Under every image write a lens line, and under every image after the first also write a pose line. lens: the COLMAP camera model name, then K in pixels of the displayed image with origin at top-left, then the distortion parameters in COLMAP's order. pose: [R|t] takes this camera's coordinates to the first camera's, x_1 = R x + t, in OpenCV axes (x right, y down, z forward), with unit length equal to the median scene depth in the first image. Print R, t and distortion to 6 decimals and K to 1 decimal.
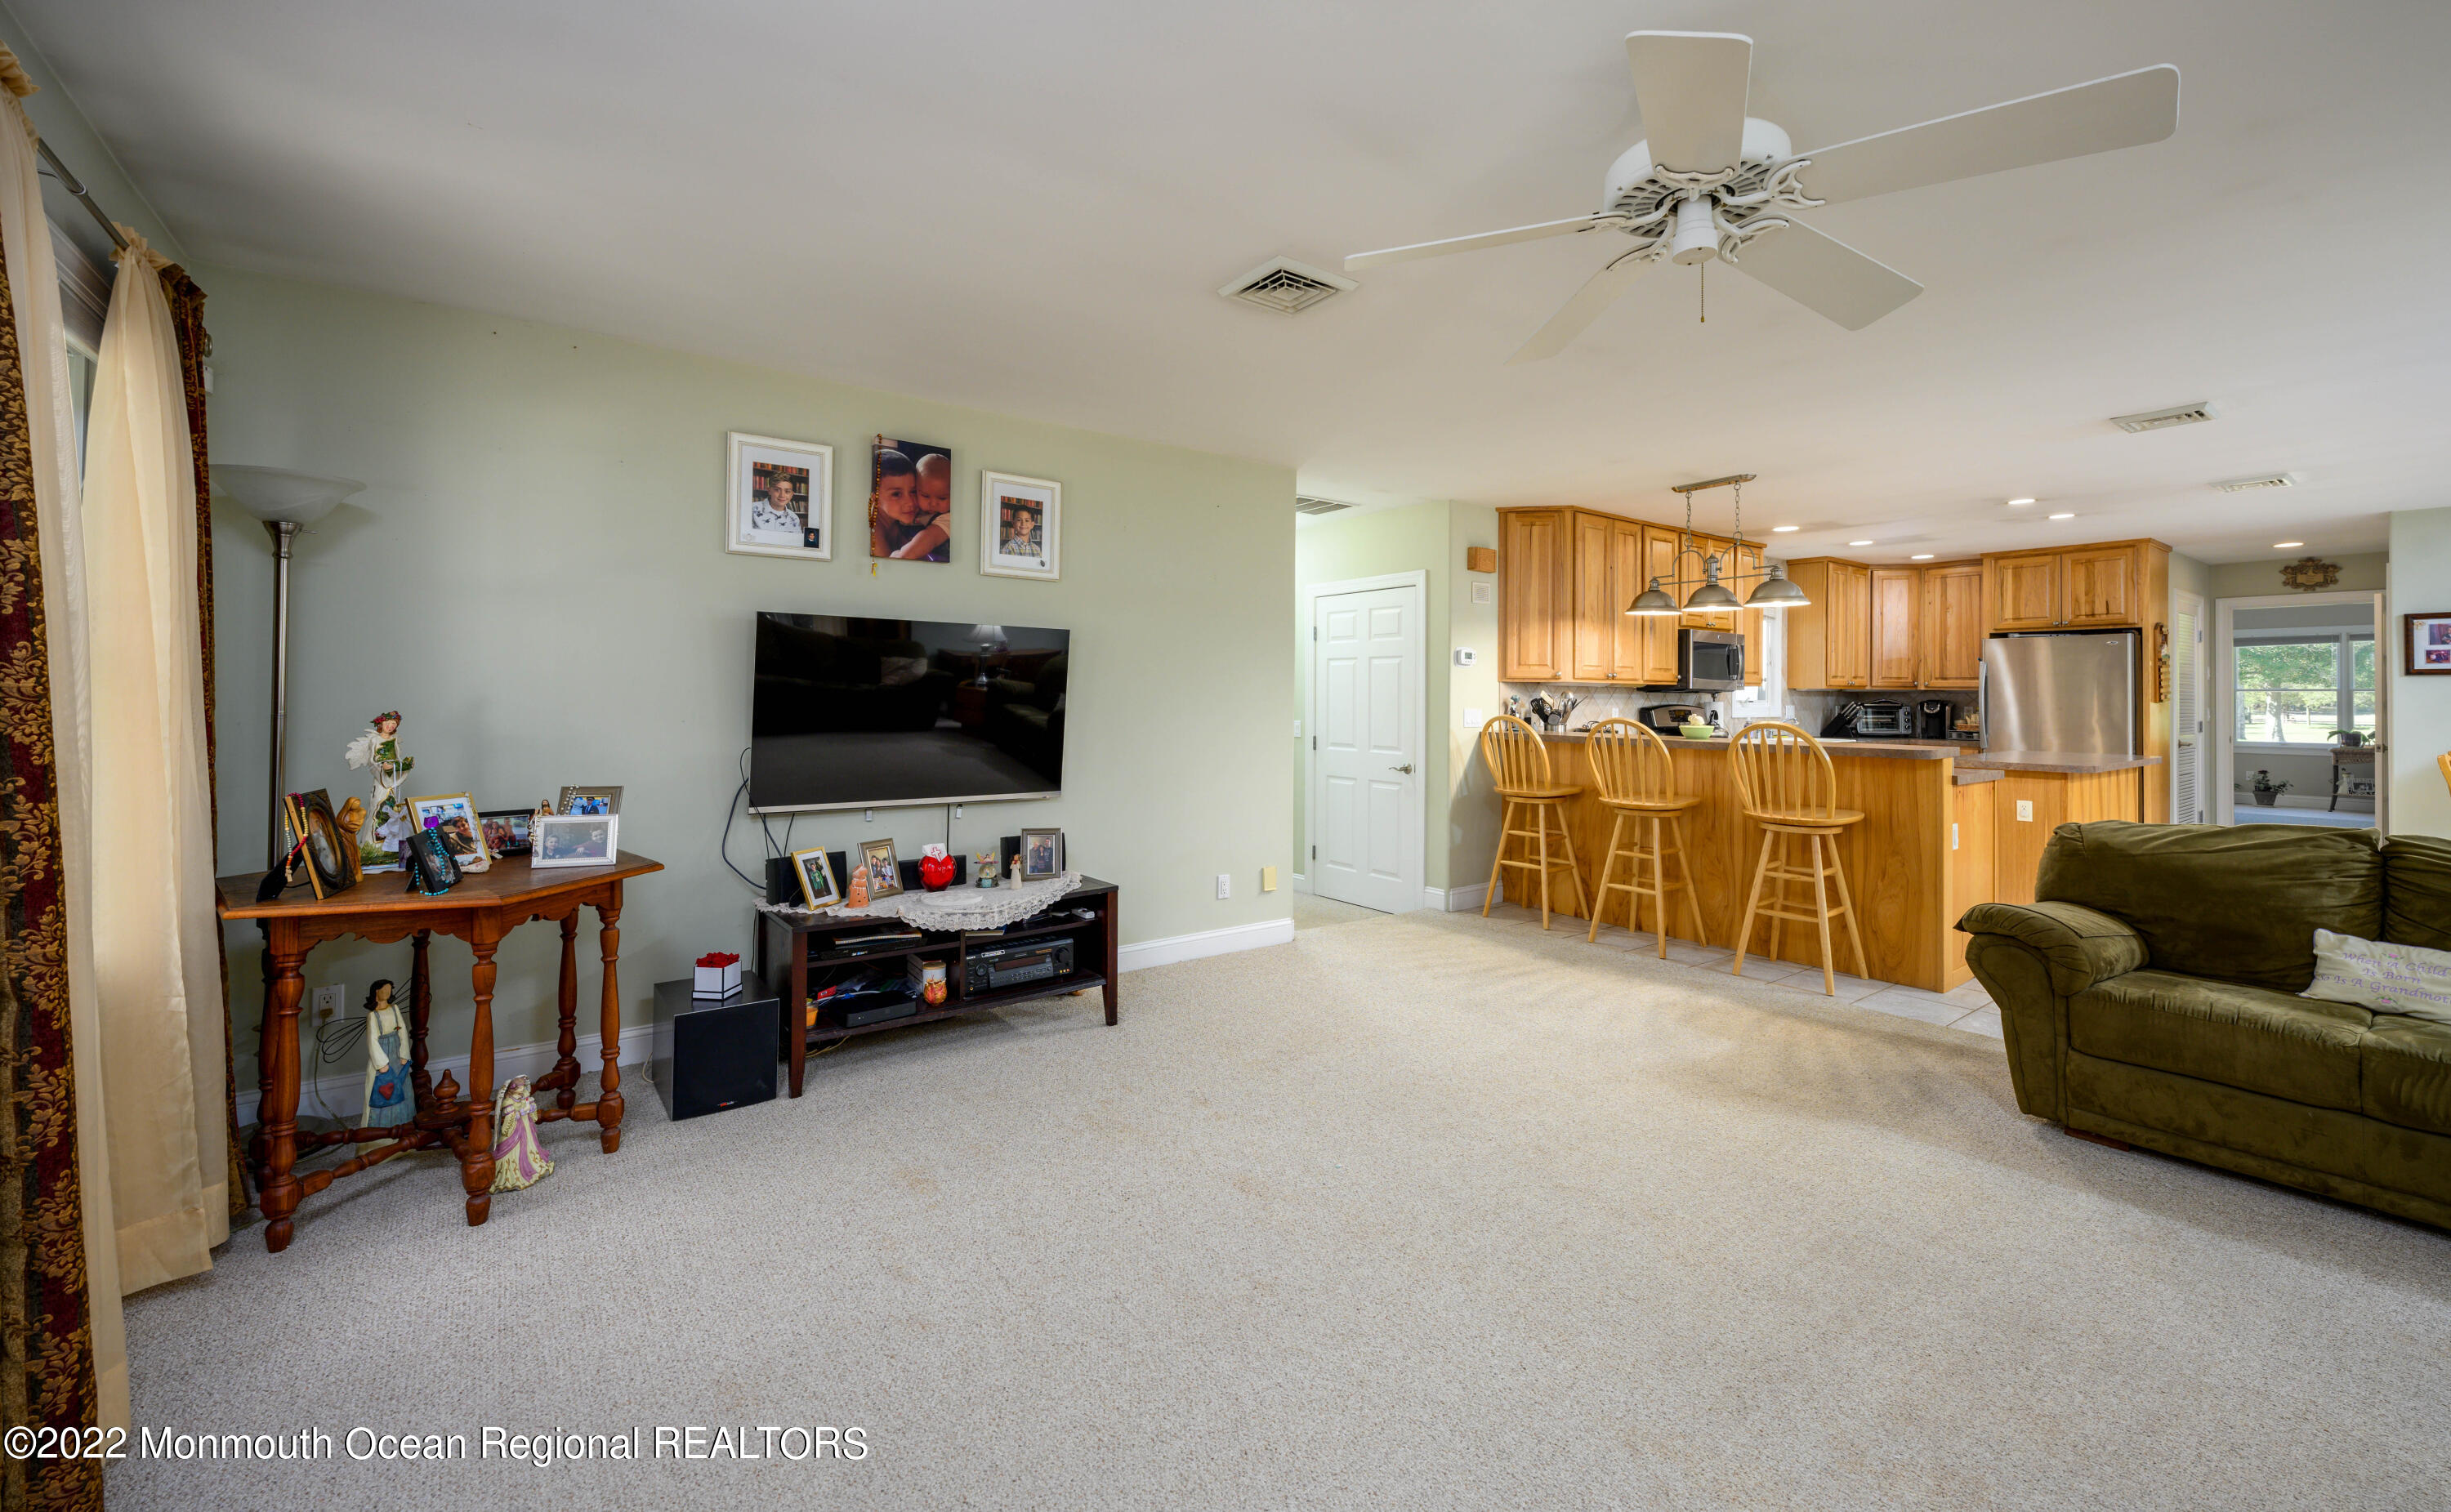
lens RADIAL K [[980.7, 0, 1229.1], [0, 980.7, 686.4], [0, 0, 1]] dist [0.001769, 0.000168]
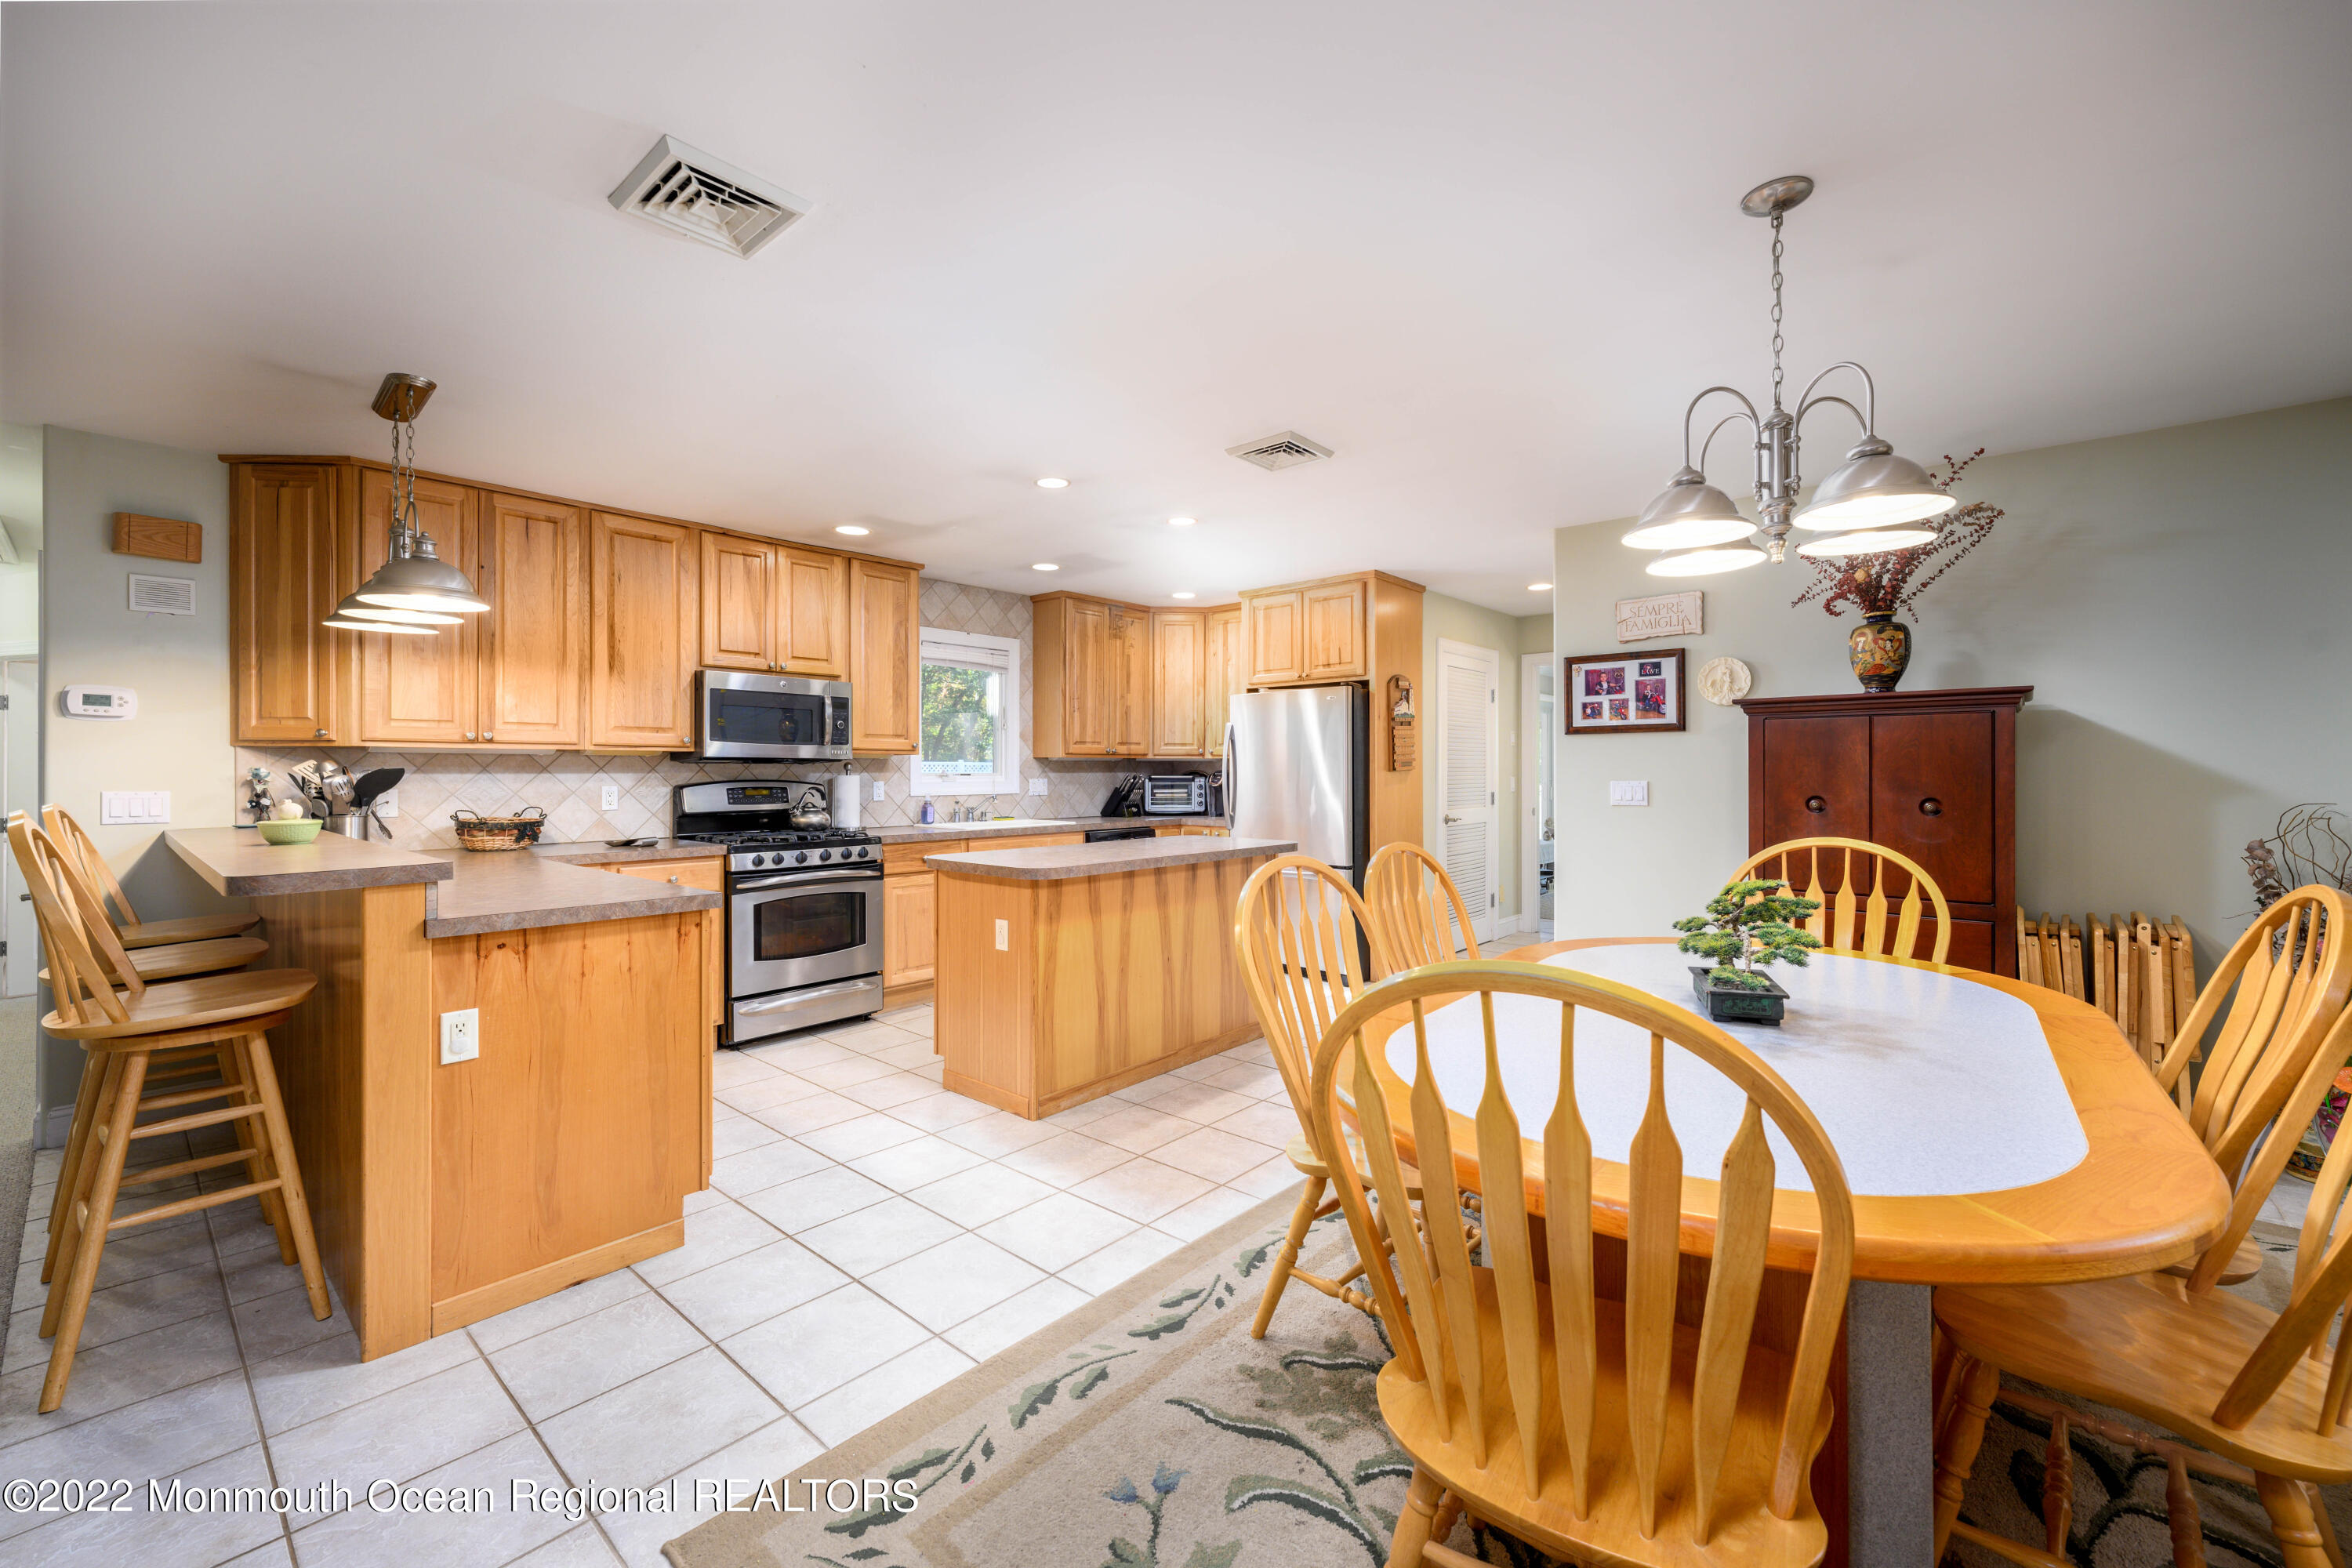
lens RADIAL K [[935.9, 0, 1176.6], [0, 935.9, 770.6], [0, 0, 1]] dist [-0.001346, -0.000266]
pose [[0.978829, -0.007721, 0.204532, 0.592700], [0.006011, 0.999942, 0.008981, 0.007358], [-0.204590, -0.007562, 0.978819, 0.262232]]
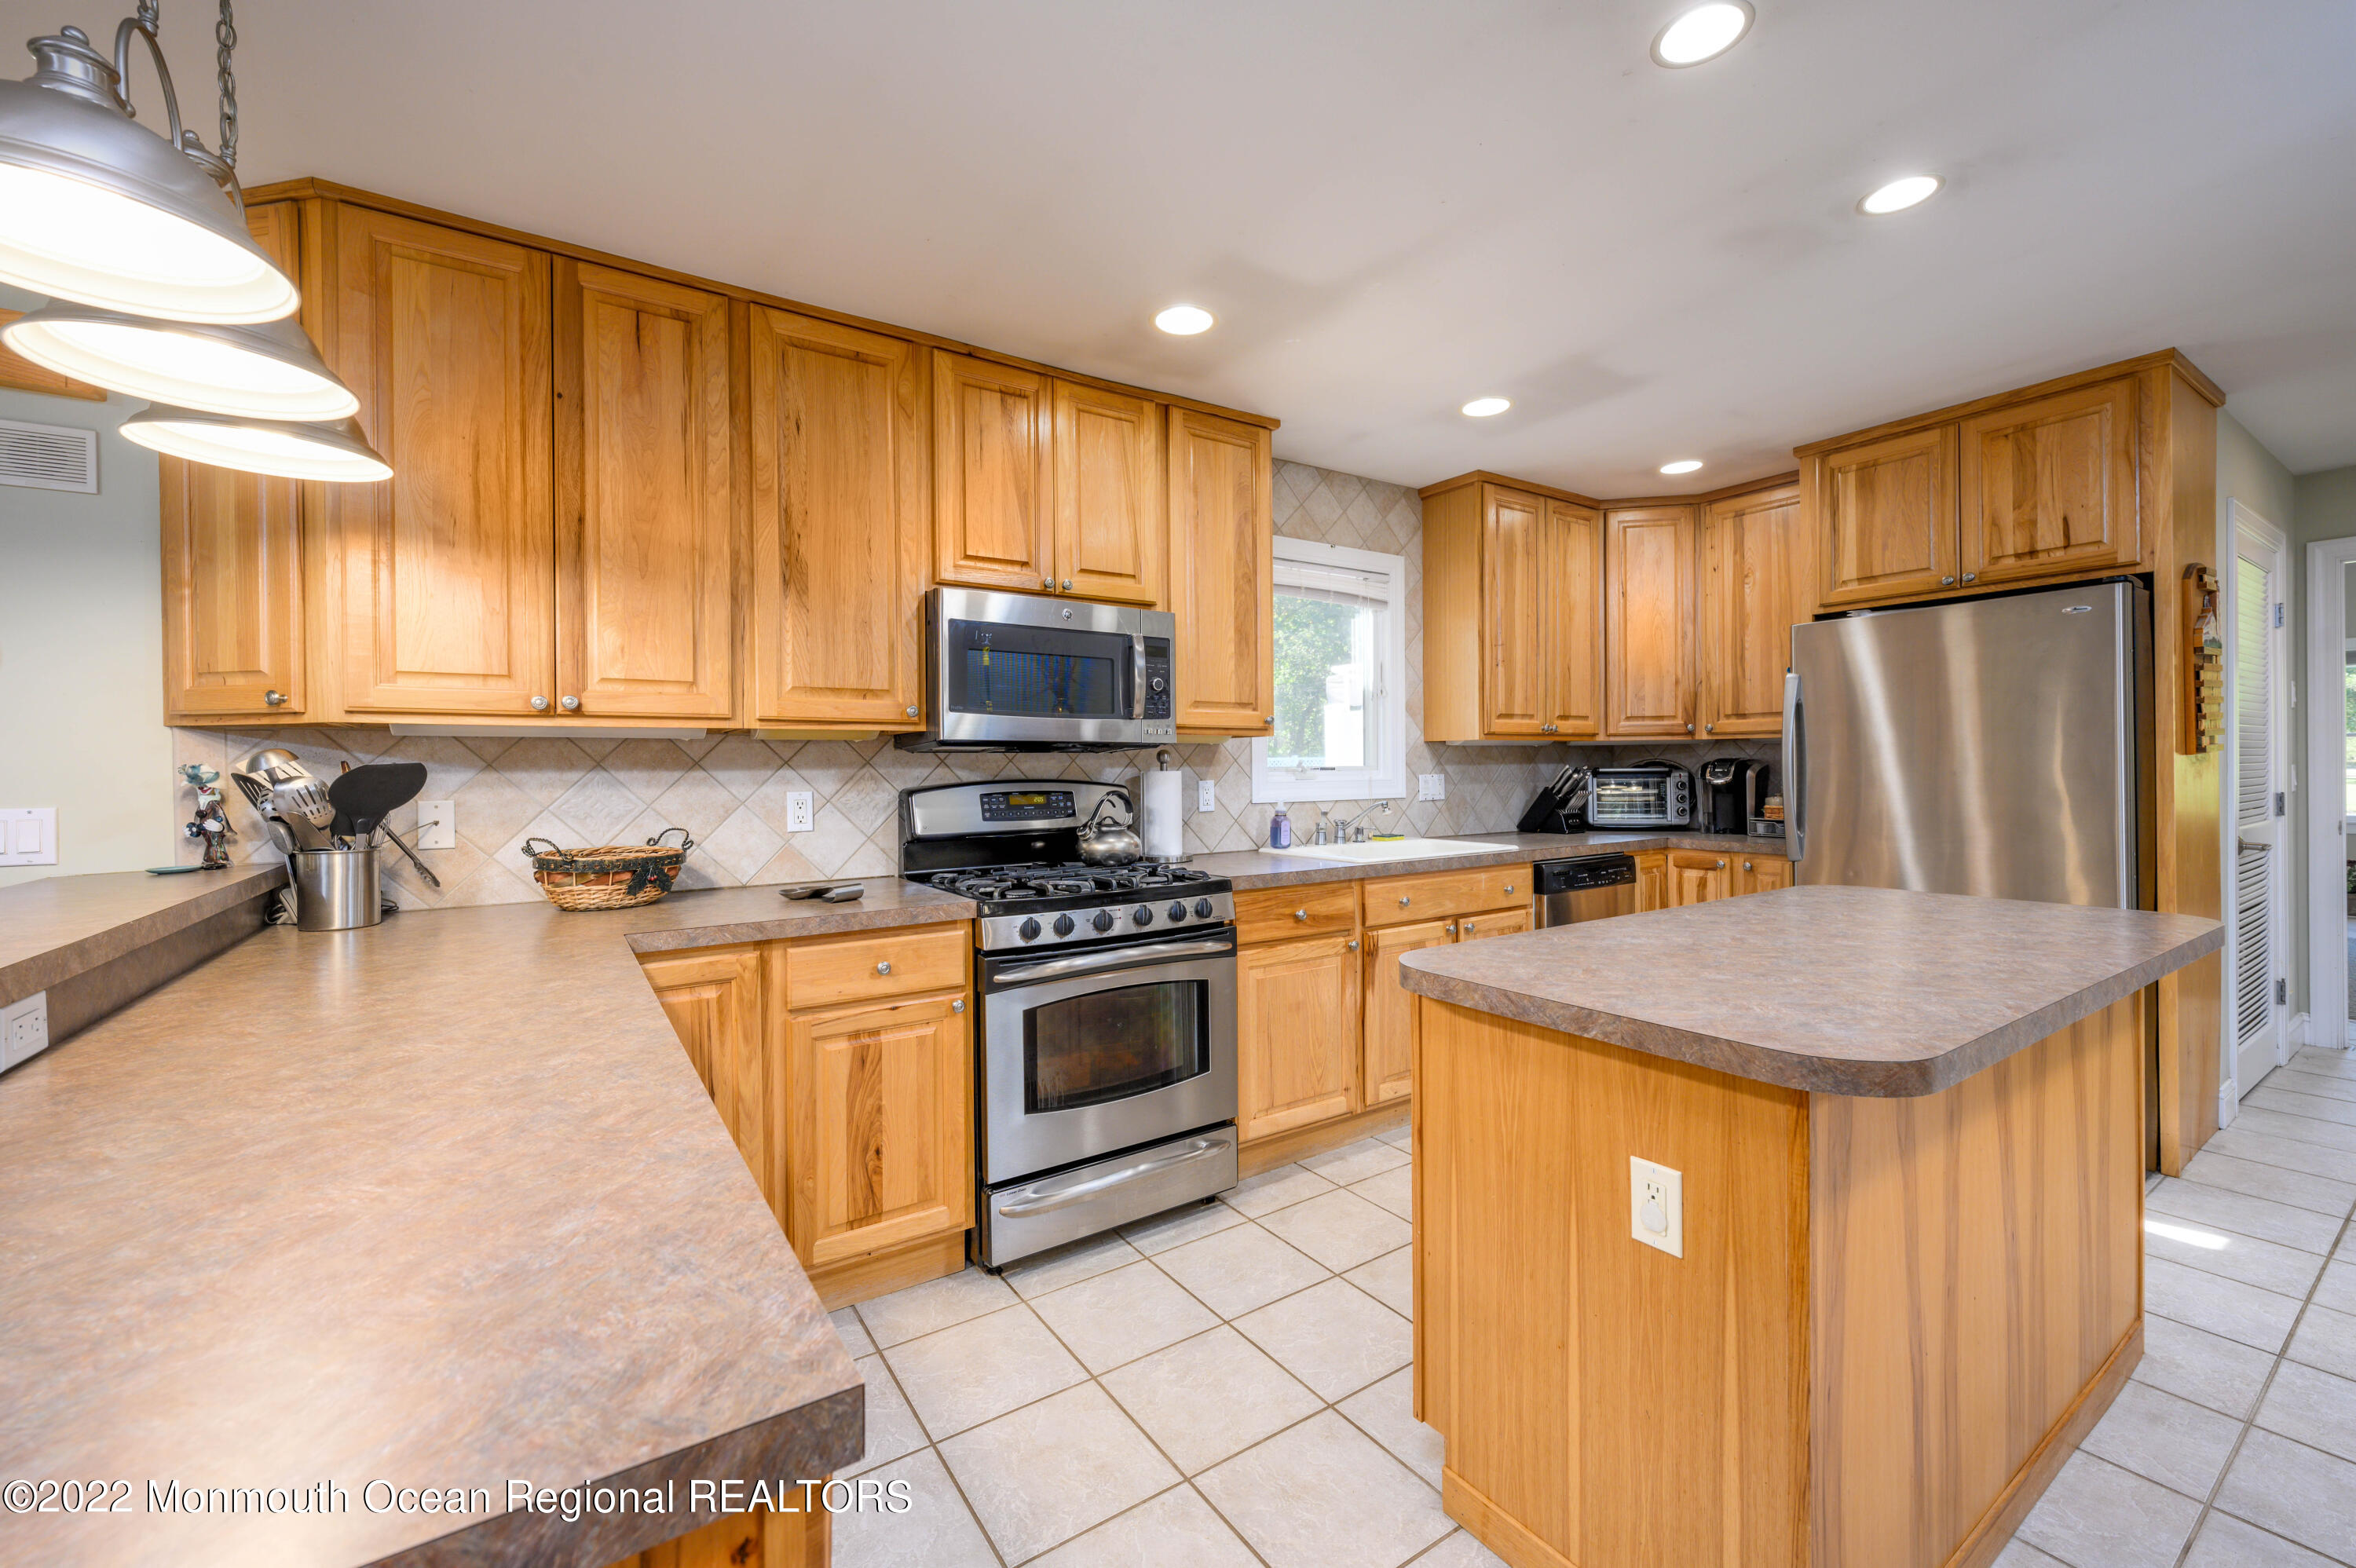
lens RADIAL K [[937.4, 0, 1178.6], [0, 937.4, 770.6], [0, 0, 1]] dist [-0.001346, -0.000266]
pose [[0.998324, -0.016886, -0.055345, 0.525990], [0.017503, 0.999790, 0.010675, 0.011081], [0.055153, -0.011626, 0.998410, 0.567774]]
